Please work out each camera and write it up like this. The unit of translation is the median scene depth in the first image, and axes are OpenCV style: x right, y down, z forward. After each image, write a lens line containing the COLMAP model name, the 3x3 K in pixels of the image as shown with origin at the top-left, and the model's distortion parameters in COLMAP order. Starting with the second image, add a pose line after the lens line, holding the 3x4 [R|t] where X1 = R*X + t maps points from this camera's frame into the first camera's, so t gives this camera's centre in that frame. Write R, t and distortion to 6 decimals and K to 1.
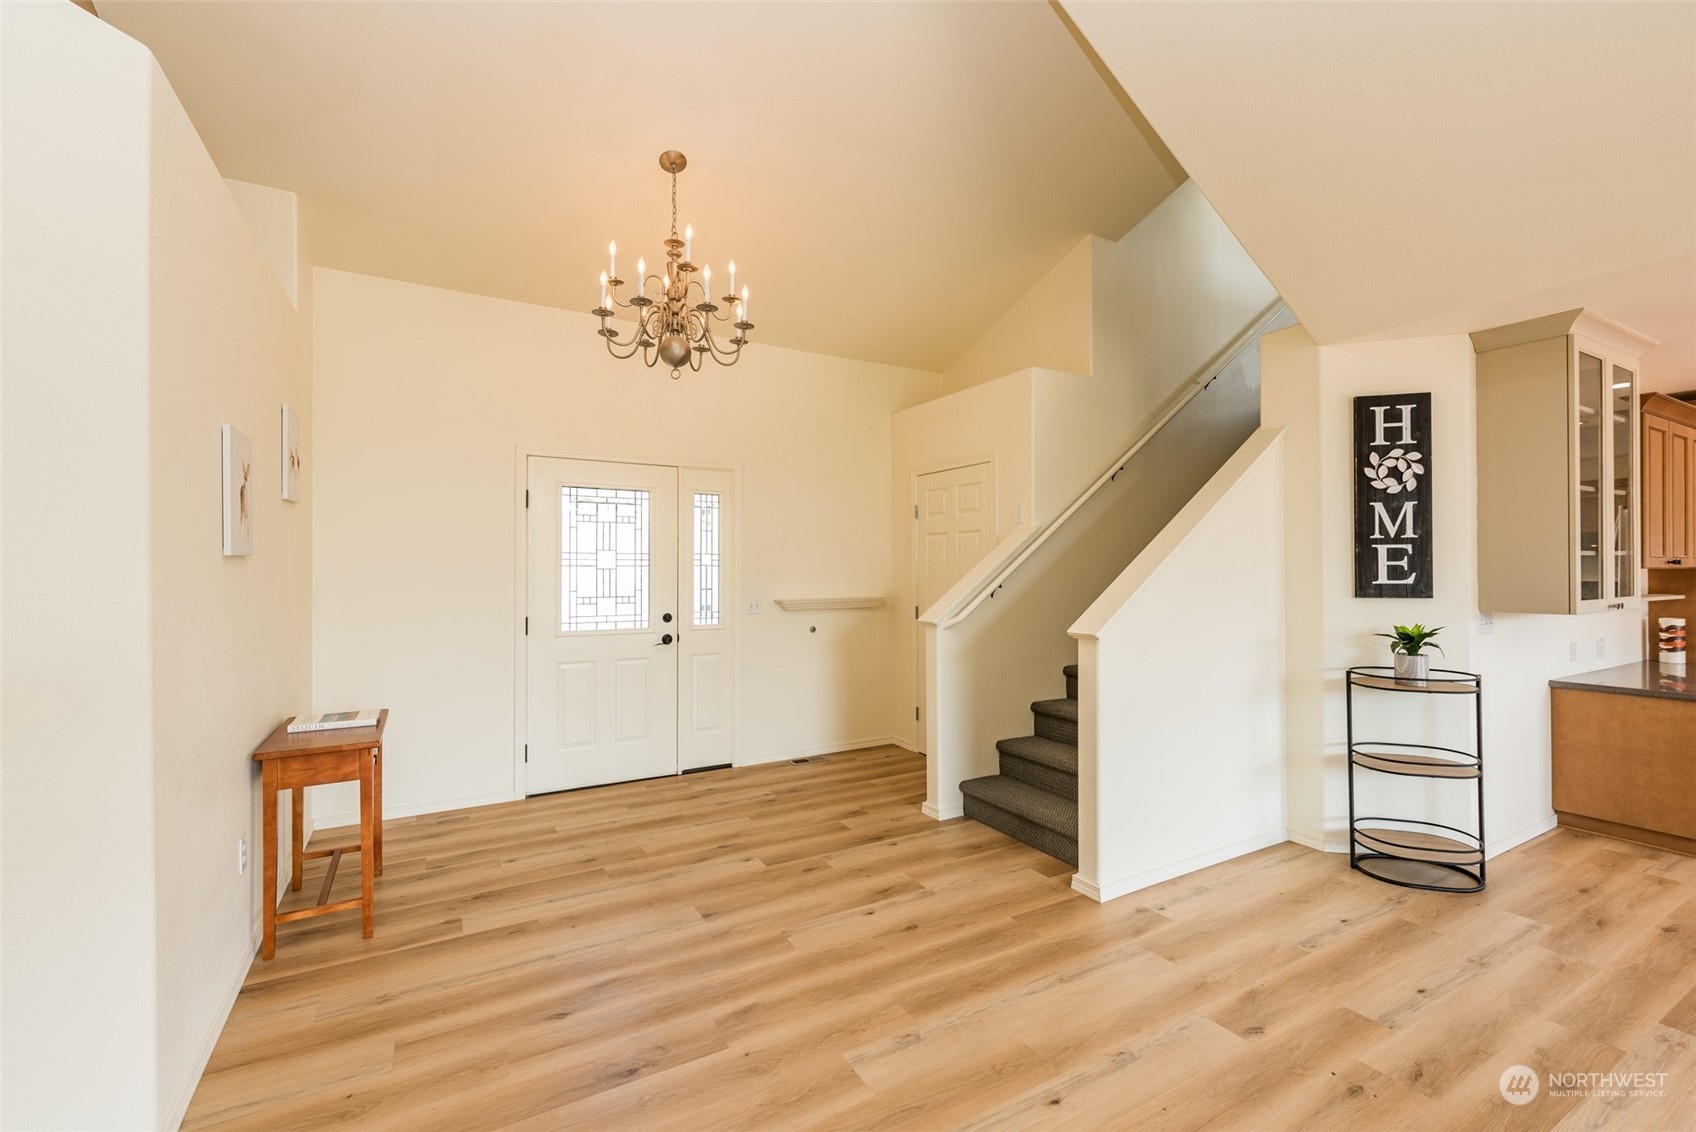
lens RADIAL K [[714.0, 0, 847.1], [0, 714.0, 566.6], [0, 0, 1]] dist [0.000849, -0.000155]
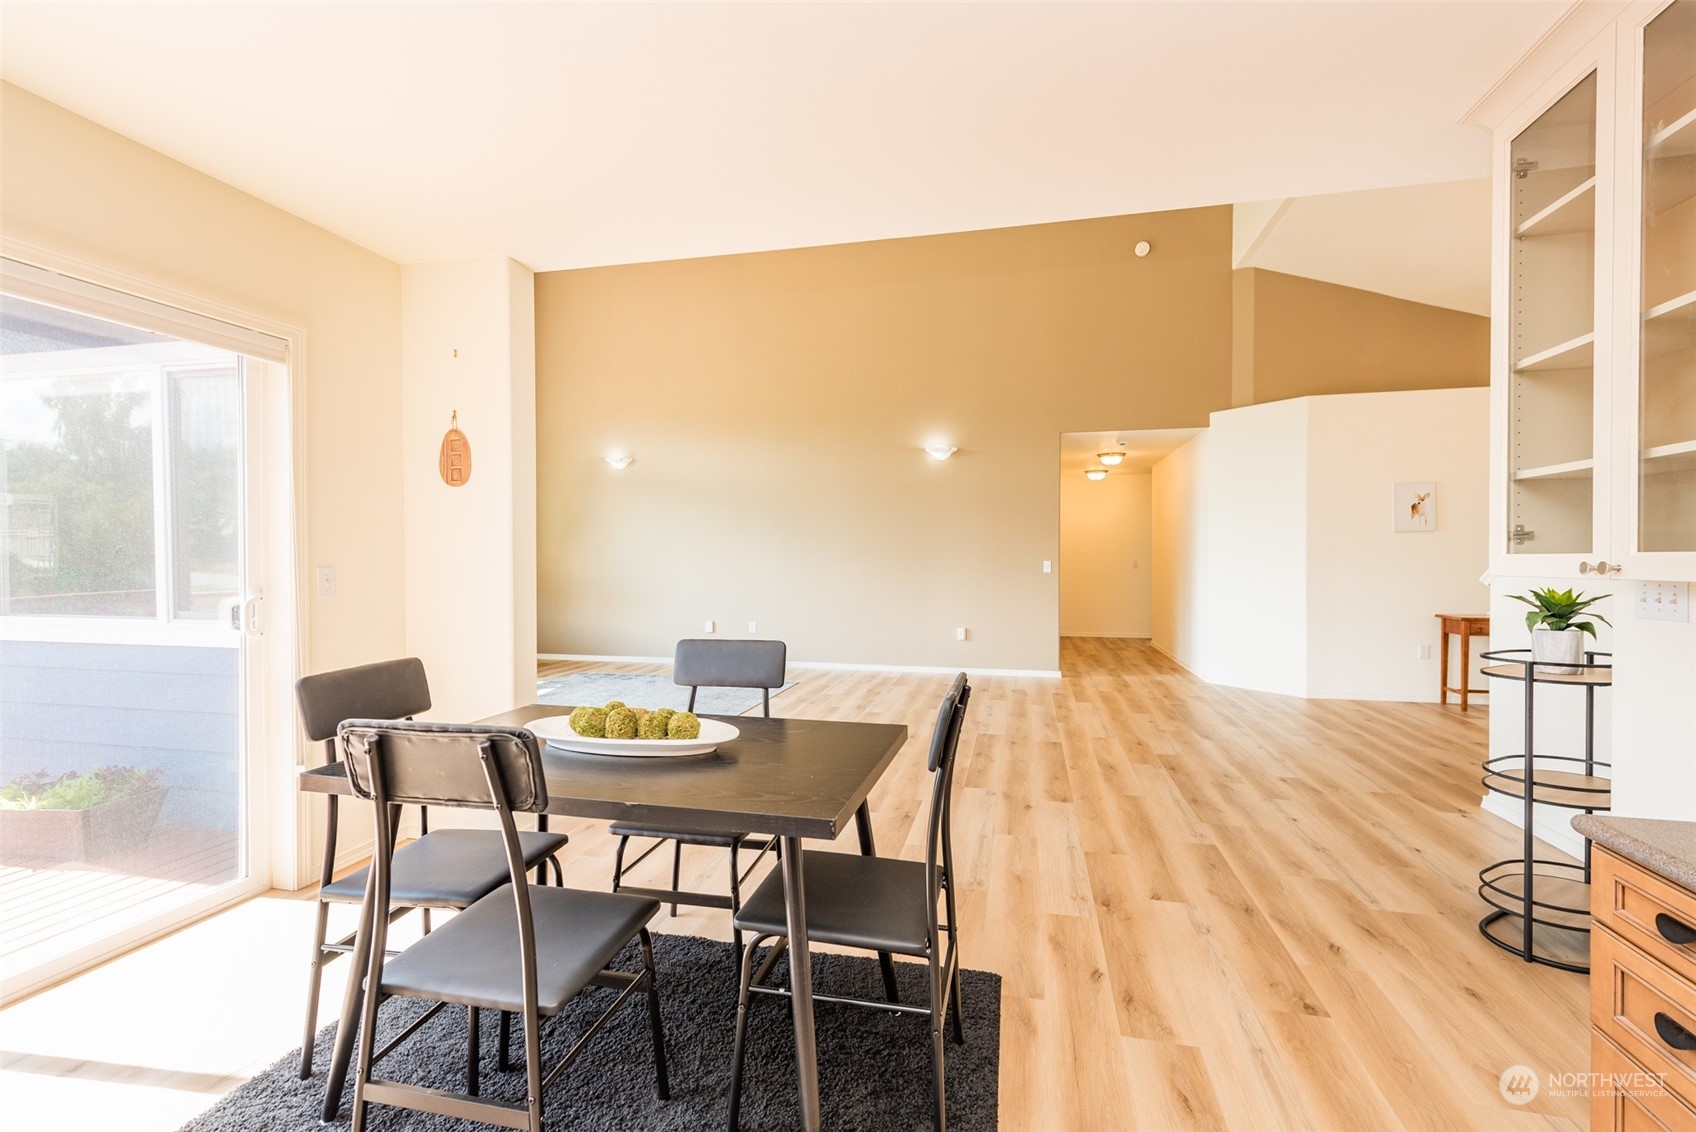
lens RADIAL K [[738.0, 0, 843.9], [0, 738.0, 568.9], [0, 0, 1]] dist [0.026577, -0.012882]
pose [[-0.686581, 0.014397, -0.726911, 1.741573], [0.008494, 0.999895, 0.011780, 0.045236], [0.727003, 0.001913, -0.686631, 0.951467]]
